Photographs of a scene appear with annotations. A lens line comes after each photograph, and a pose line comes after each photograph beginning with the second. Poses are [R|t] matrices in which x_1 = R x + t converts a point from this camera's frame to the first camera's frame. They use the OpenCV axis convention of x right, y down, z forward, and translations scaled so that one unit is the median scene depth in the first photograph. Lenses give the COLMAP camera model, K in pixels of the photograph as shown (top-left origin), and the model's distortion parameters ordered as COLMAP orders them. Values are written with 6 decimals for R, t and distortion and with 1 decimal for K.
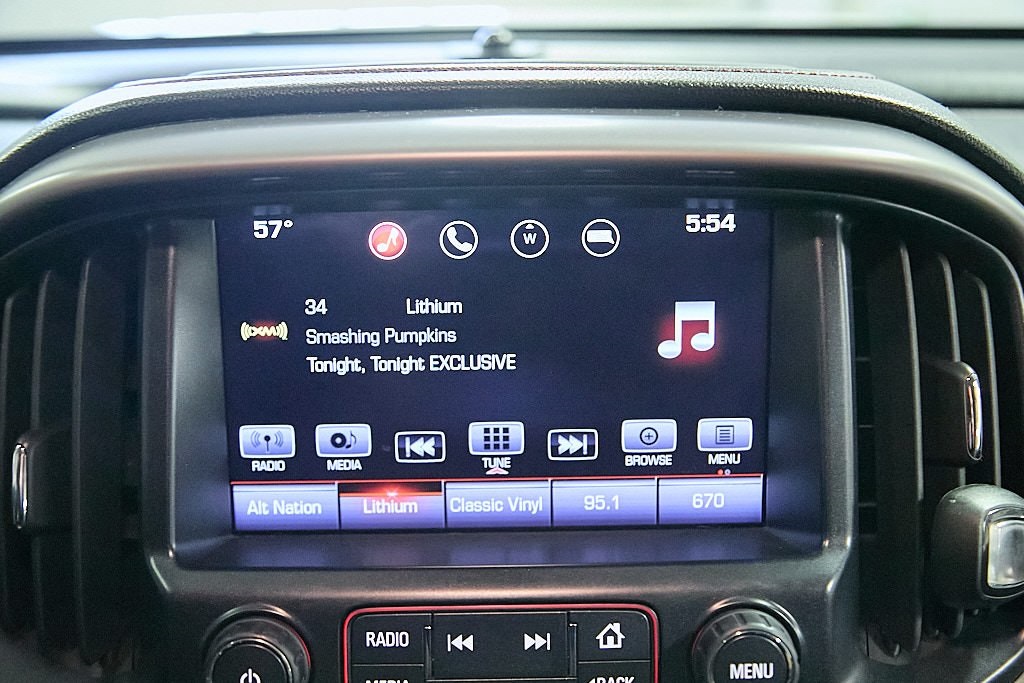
lens RADIAL K [[1338.7, 0, 512.0], [0, 1338.7, 341.5], [0, 0, 1]] dist [-0.086892, -0.003434]
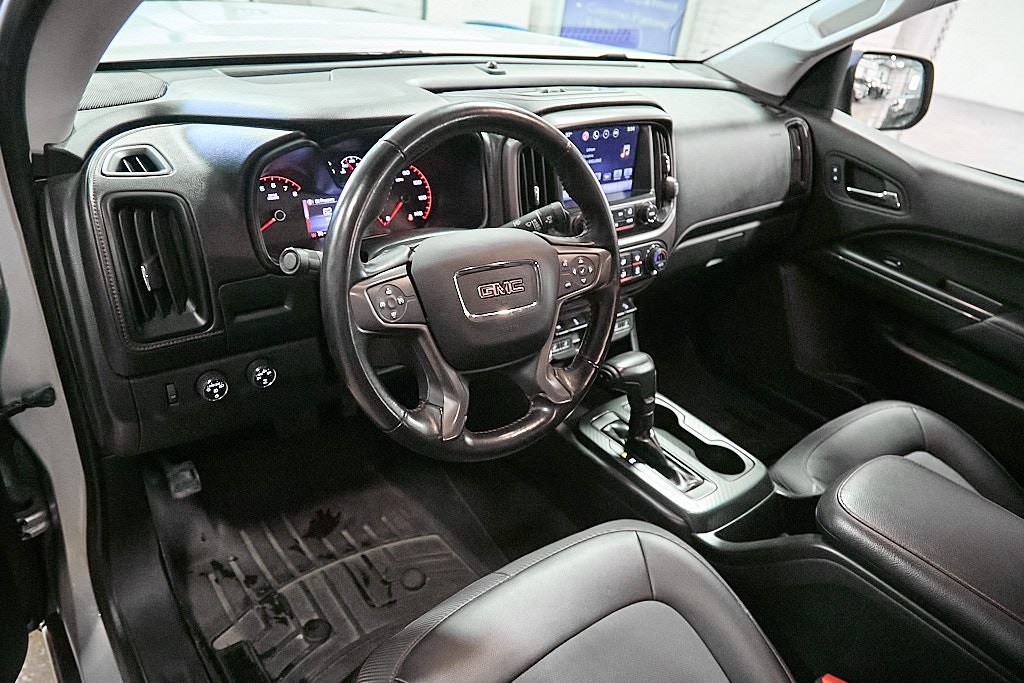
lens RADIAL K [[699.5, 0, 514.5], [0, 699.5, 342.1], [0, 0, 1]] dist [-0.003440, 0.000674]
pose [[0.769882, -0.230028, 0.595289, -1.945353], [0.047724, 0.950922, 0.305729, -0.151363], [-0.636400, -0.206966, 0.743075, -0.847905]]
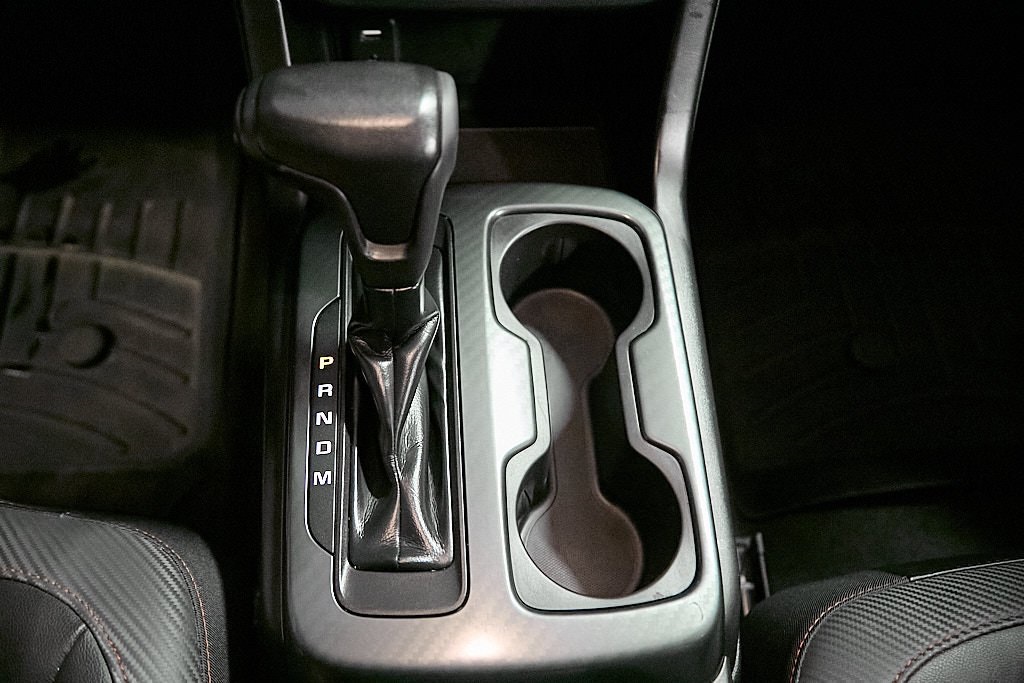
lens RADIAL K [[954.1, 0, 510.8], [0, 954.1, 349.9], [0, 0, 1]] dist [-0.009736, 0.027391]
pose [[0.996220, -0.017473, 0.085085, -0.084224], [-0.047476, 0.710758, 0.701832, 0.212861], [-0.072738, -0.703219, 0.707242, -0.109817]]
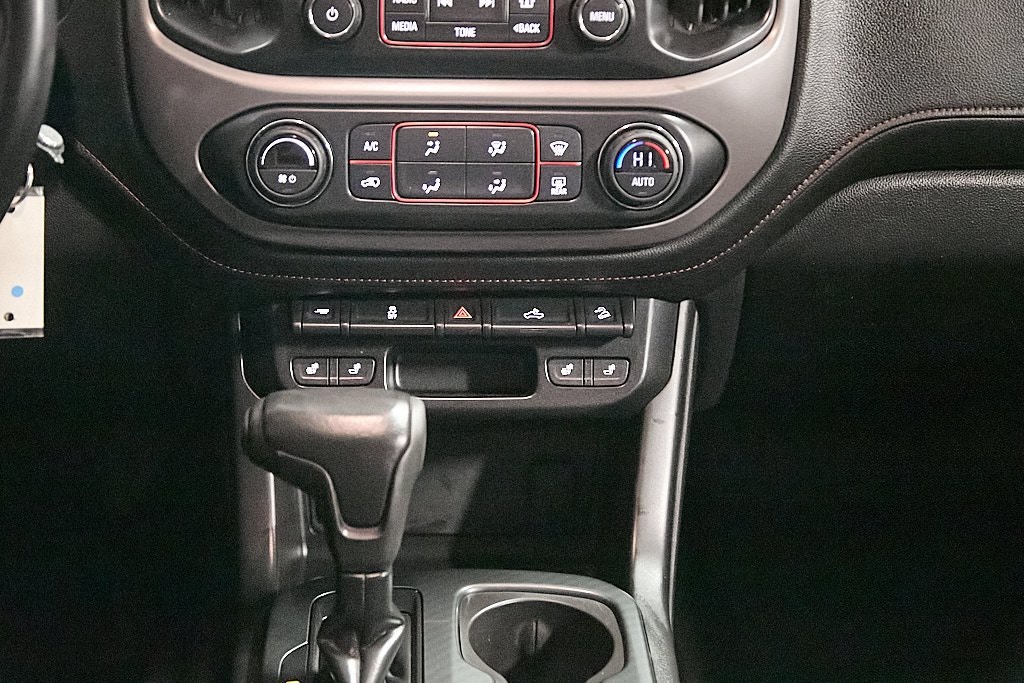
lens RADIAL K [[1852.8, 0, 512.0], [0, 1852.8, 341.5], [0, 0, 1]] dist [-0.021819, 0.017537]
pose [[0.998540, 0.017004, 0.051279, -0.064051], [-0.024101, 0.989699, 0.141123, 0.303680], [-0.048351, -0.142153, 0.988663, -1.467375]]
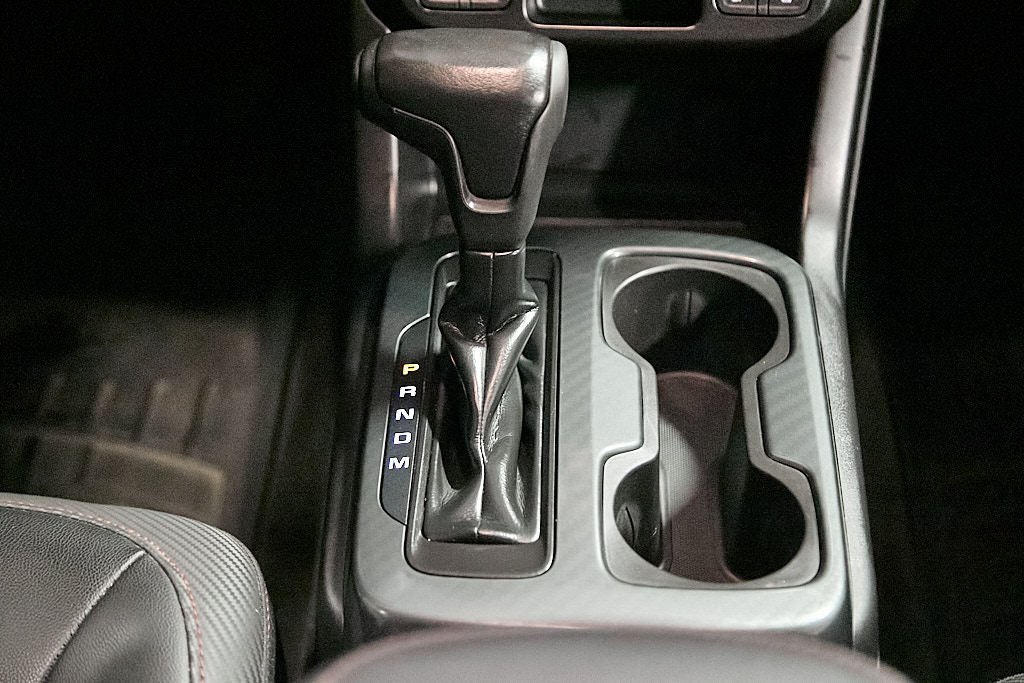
lens RADIAL K [[1852.8, 0, 512.0], [0, 1852.8, 341.5], [0, 0, 1]] dist [-0.021819, 0.017537]
pose [[0.998954, 0.039152, -0.023640, -0.053461], [-0.026876, 0.920747, 0.389234, 0.236271], [0.037005, -0.388191, 0.920836, -1.109221]]
